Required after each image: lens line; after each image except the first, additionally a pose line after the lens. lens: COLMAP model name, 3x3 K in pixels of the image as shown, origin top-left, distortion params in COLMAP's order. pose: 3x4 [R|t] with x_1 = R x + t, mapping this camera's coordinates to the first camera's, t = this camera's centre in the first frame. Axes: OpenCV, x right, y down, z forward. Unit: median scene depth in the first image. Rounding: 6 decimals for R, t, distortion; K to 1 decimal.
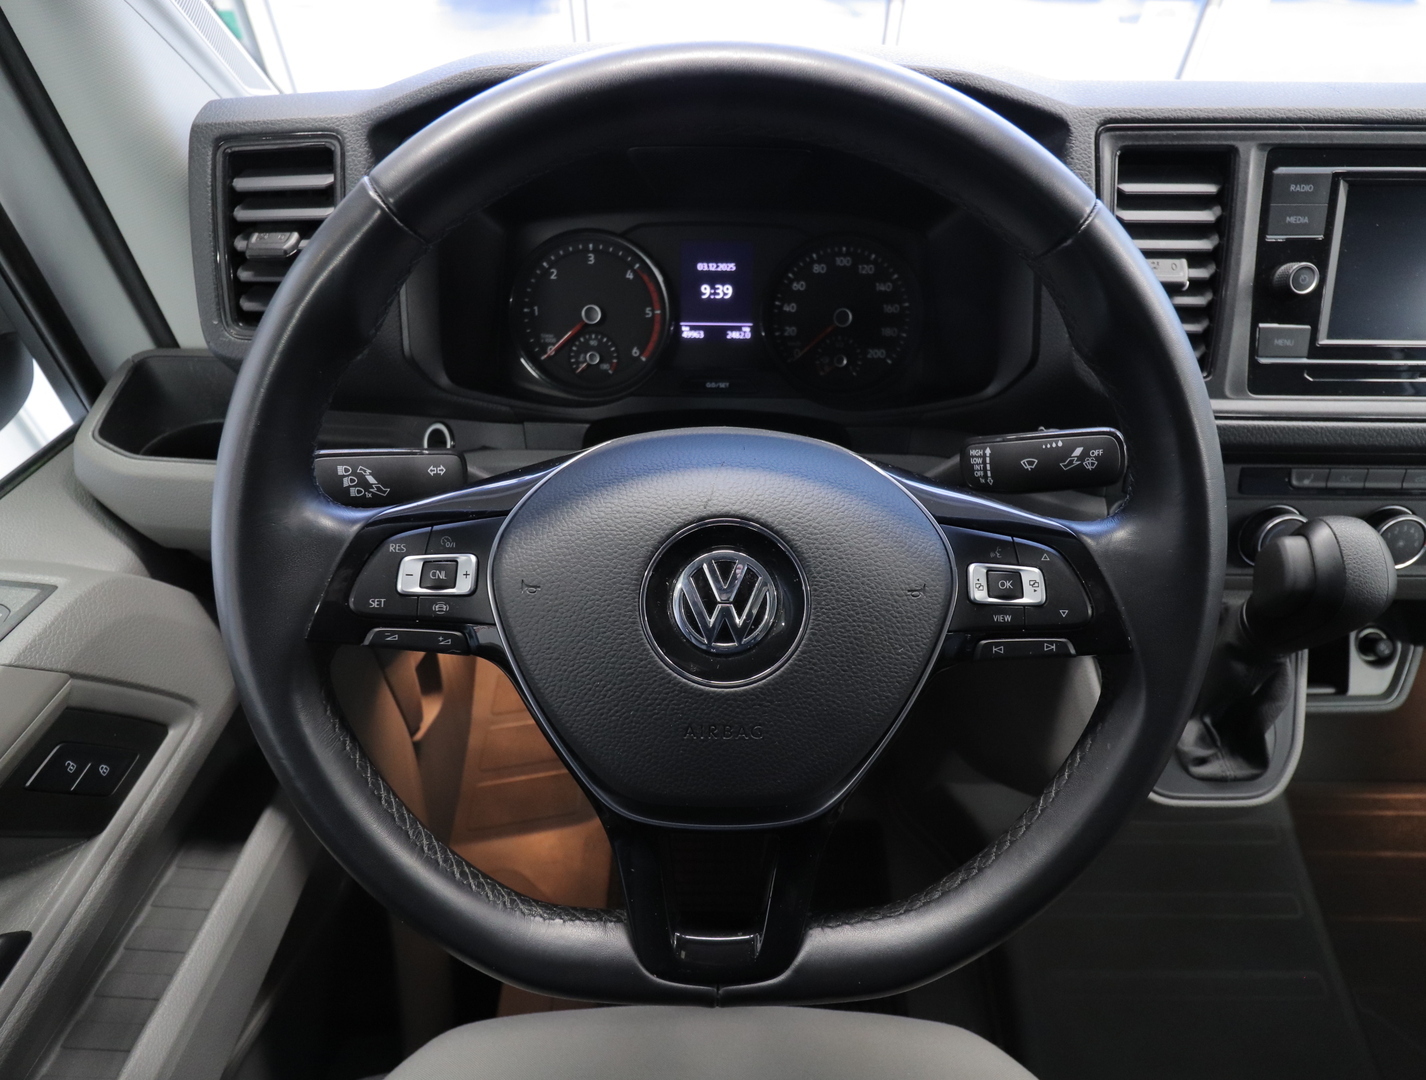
lens RADIAL K [[716.9, 0, 714.1], [0, 716.9, 537.8], [0, 0, 1]] dist [0.002171, 0.000085]
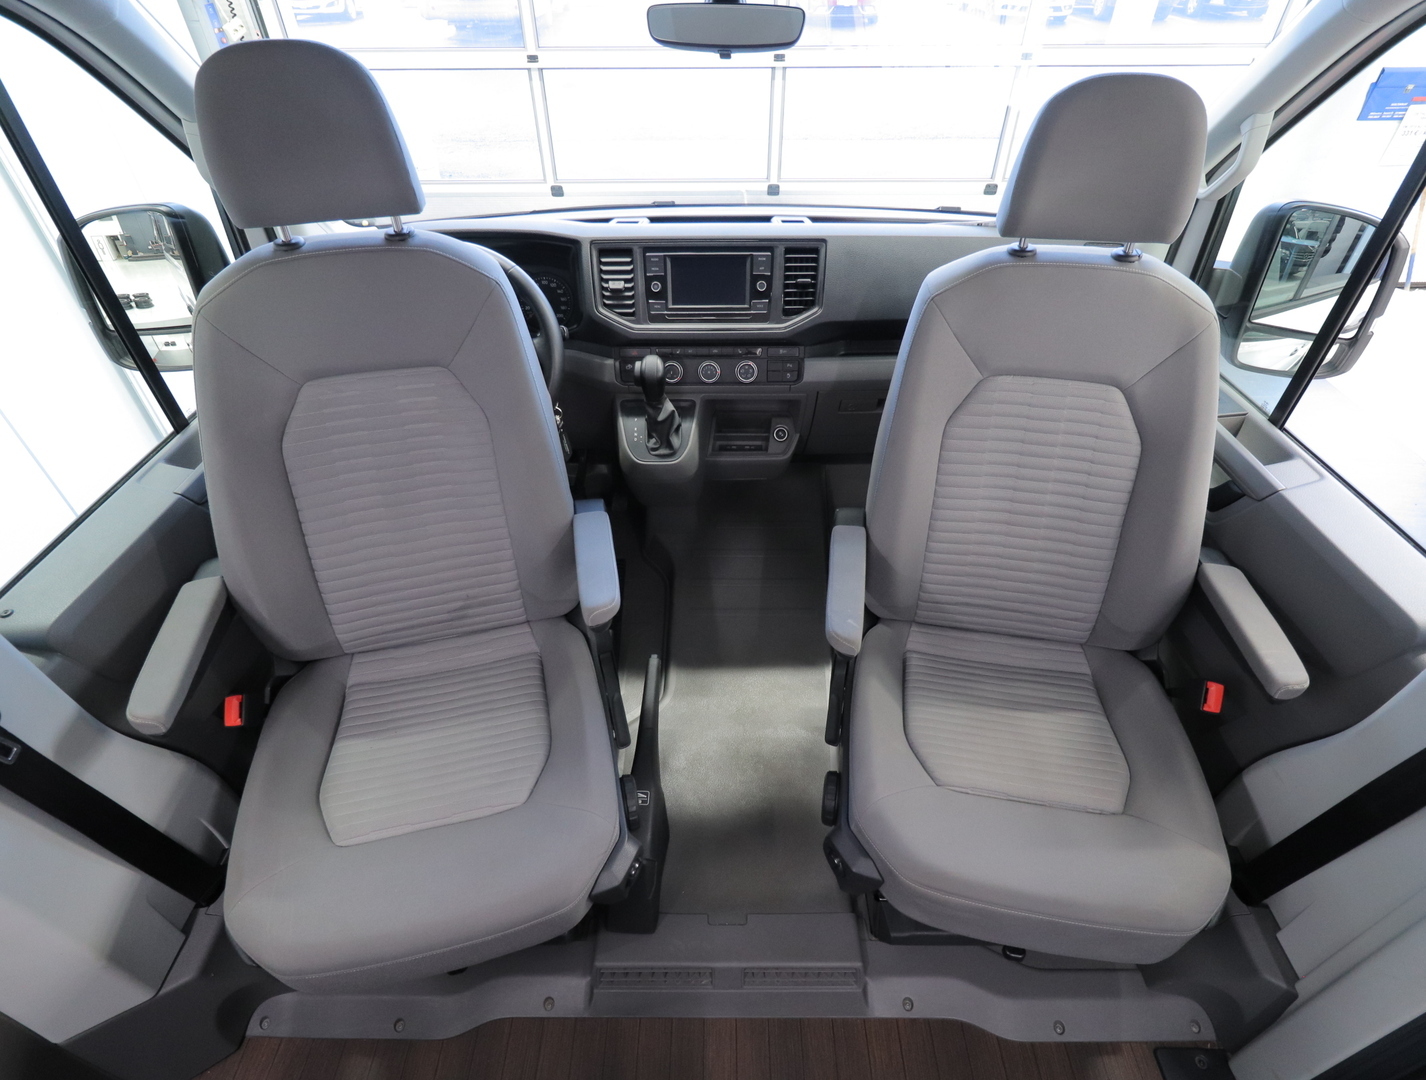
lens RADIAL K [[716.9, 0, 713.4], [0, 716.9, 544.2], [0, 0, 1]] dist [0.002171, 0.000085]
pose [[0.999818, -0.008370, -0.017134, 1.123640], [0.008241, 0.999937, -0.007611, 0.842632], [0.017197, 0.007469, 0.999824, -2.262163]]
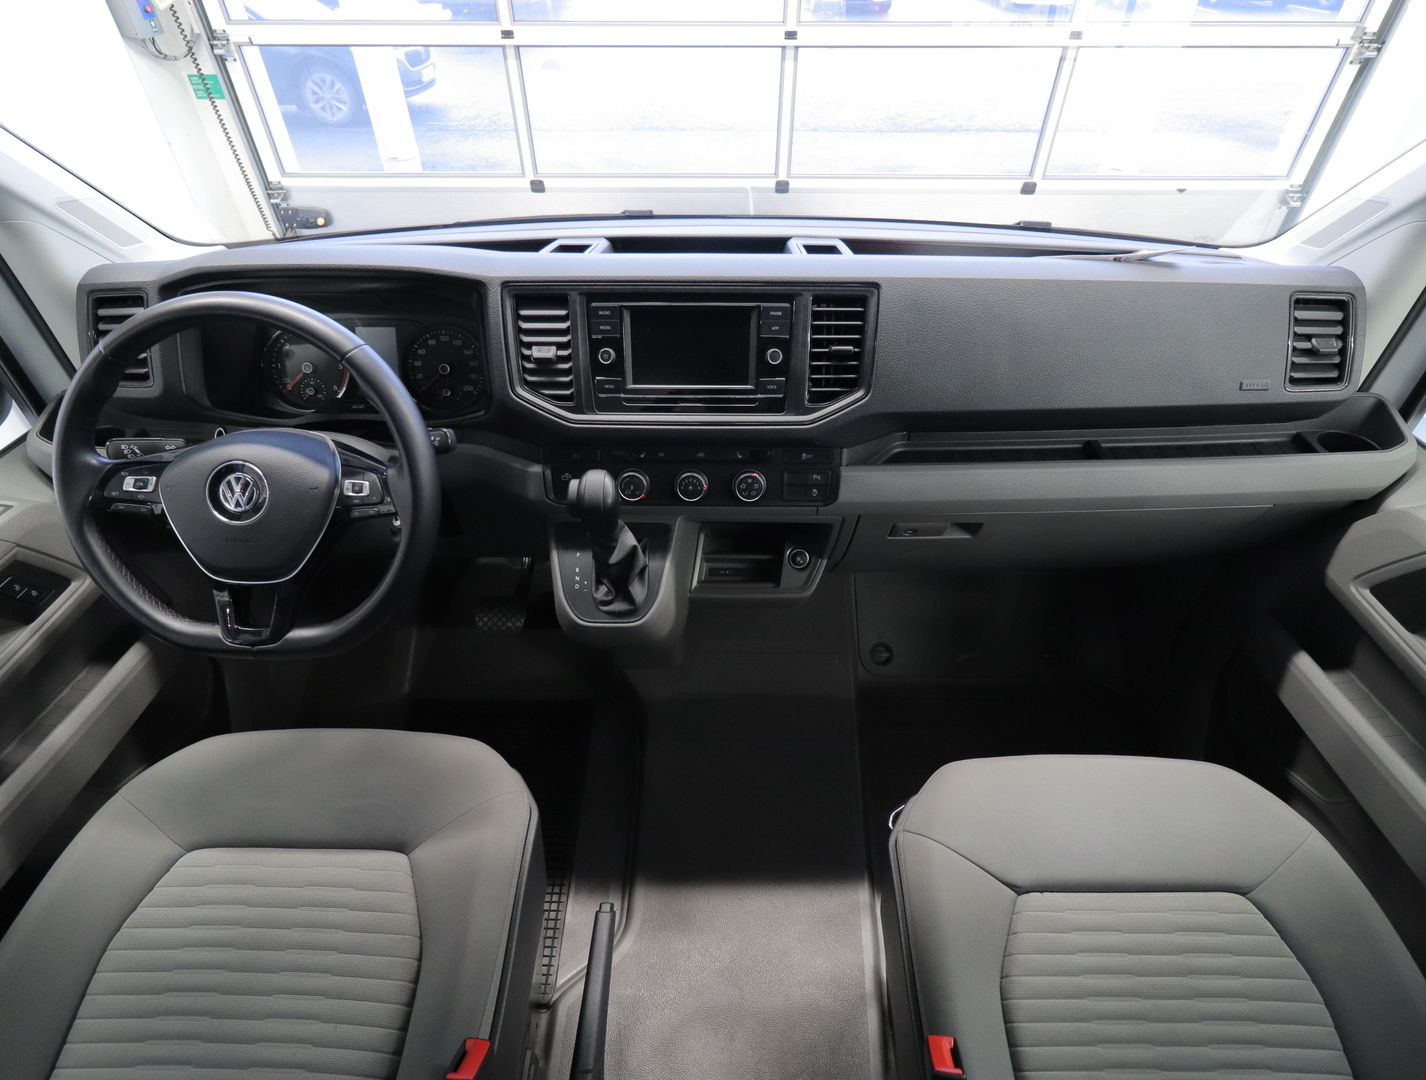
lens RADIAL K [[716.9, 0, 712.7], [0, 716.9, 537.5], [0, 0, 1]] dist [0.002171, 0.000085]
pose [[0.999797, 0.000974, -0.020136, 1.161789], [-0.001092, 0.999982, -0.005855, 0.170729], [0.020130, 0.005876, 0.999780, -1.046674]]
